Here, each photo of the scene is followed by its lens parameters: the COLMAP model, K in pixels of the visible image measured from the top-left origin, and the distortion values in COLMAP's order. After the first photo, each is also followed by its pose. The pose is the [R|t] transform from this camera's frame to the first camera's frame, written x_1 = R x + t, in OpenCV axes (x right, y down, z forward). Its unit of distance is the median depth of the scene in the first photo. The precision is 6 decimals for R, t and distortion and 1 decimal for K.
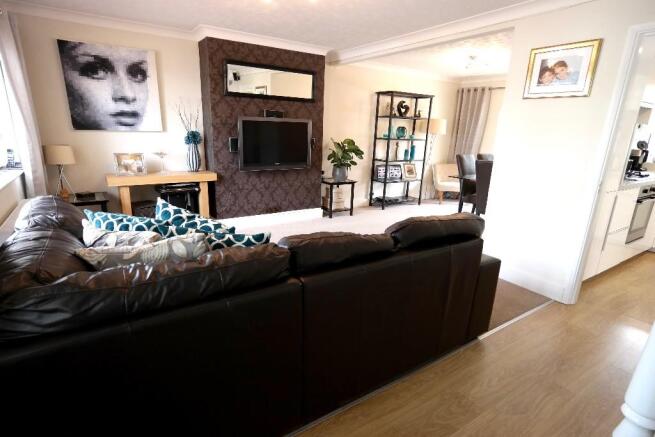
lens RADIAL K [[342.9, 0, 327.6], [0, 342.9, 220.4], [0, 0, 1]] dist [0.004452, 0.002088]
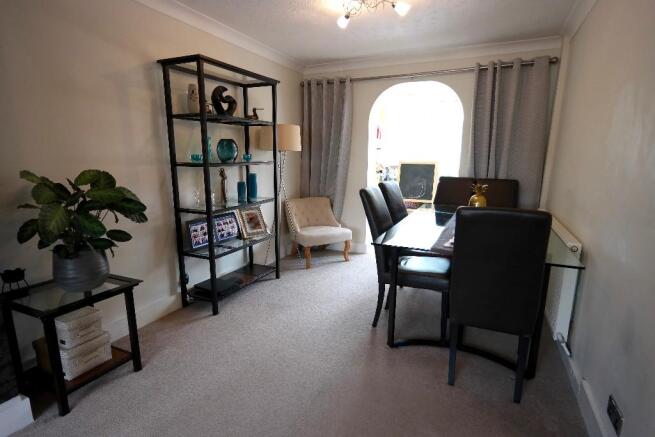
lens RADIAL K [[342.9, 0, 327.2], [0, 342.9, 220.9], [0, 0, 1]] dist [0.004452, 0.002088]
pose [[0.847514, -0.136751, 0.512854, 0.066999], [0.167686, 0.985737, -0.014264, -0.122916], [-0.503588, 0.098088, 0.858357, 0.505904]]
